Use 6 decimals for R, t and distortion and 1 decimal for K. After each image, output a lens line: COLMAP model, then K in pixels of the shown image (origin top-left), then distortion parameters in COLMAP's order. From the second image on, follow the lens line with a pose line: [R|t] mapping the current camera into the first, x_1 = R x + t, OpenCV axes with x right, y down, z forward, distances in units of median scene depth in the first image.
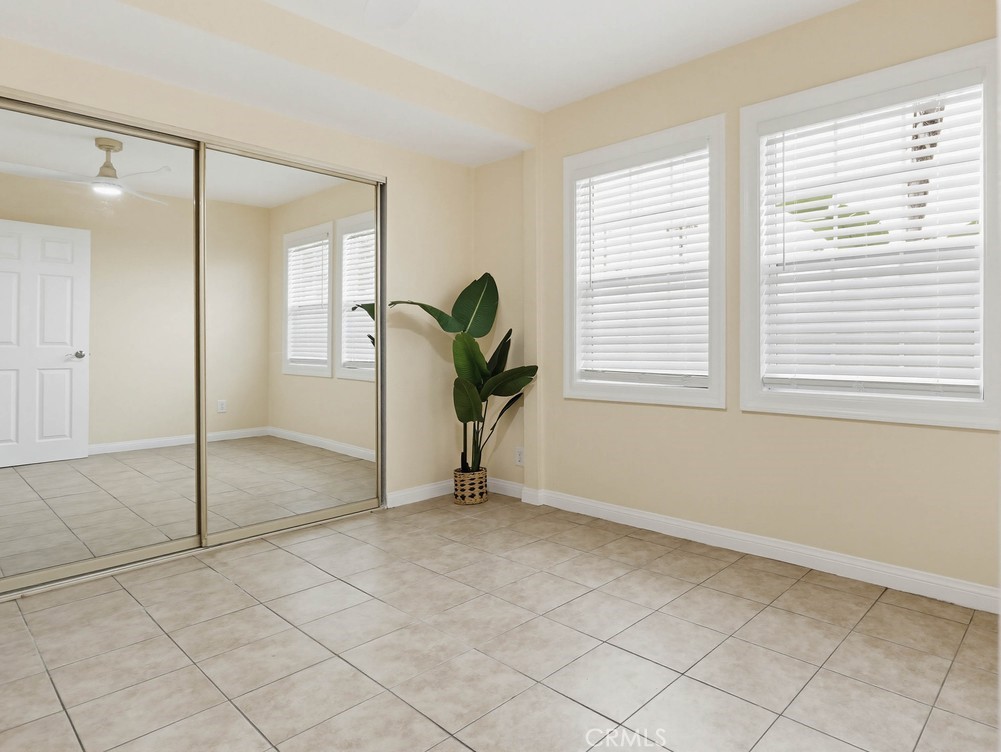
lens RADIAL K [[574.5, 0, 590.4], [0, 574.5, 348.6], [0, 0, 1]] dist [-0.003879, 0.001807]
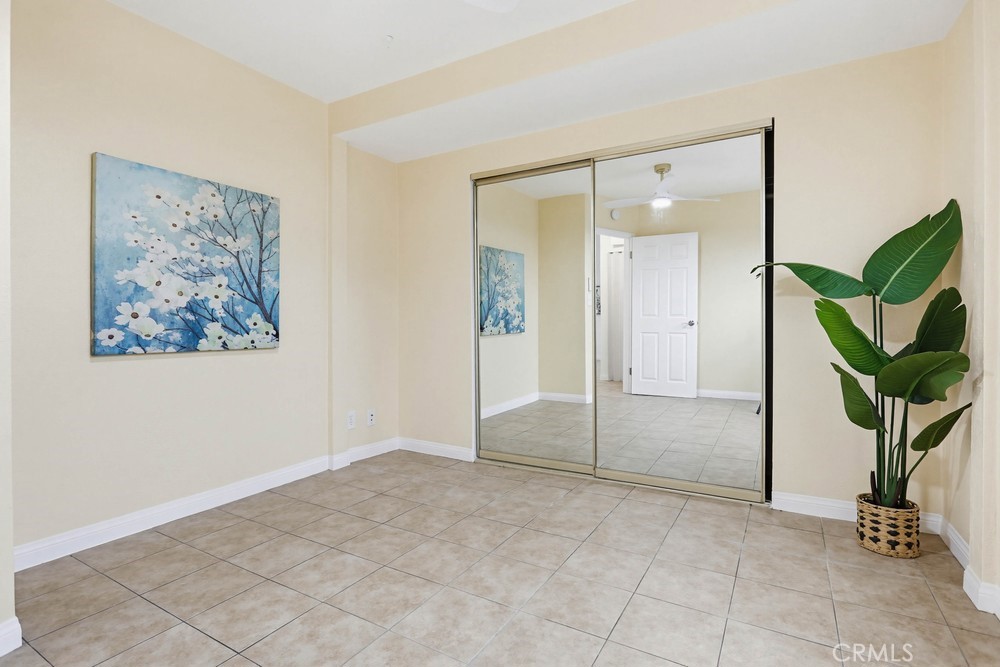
lens RADIAL K [[489.1, 0, 497.8], [0, 489.1, 326.2], [0, 0, 1]] dist [-0.003679, 0.006395]
pose [[0.171187, 0.009034, -0.985197, 0.357790], [0.005911, 0.999931, 0.010197, 0.005268], [0.985221, -0.007569, 0.171121, 0.633312]]
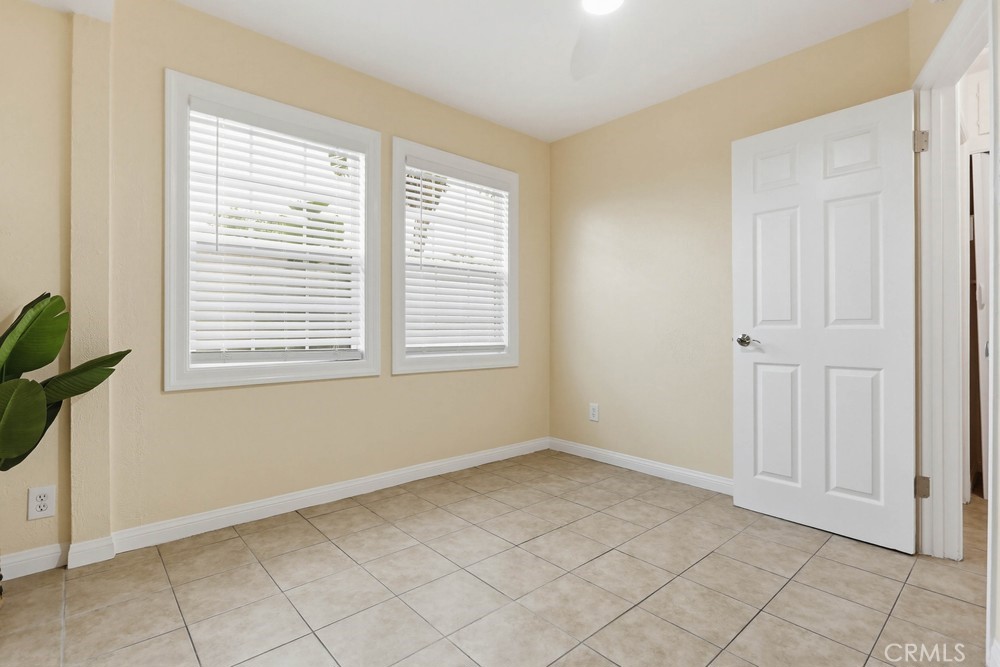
lens RADIAL K [[489.1, 0, 497.8], [0, 489.1, 326.2], [0, 0, 1]] dist [-0.003679, 0.006395]
pose [[0.145838, 0.000380, 0.989308, -0.775687], [-0.001796, 0.999998, -0.000120, 0.000779], [-0.989307, -0.001759, 0.145838, 0.616622]]
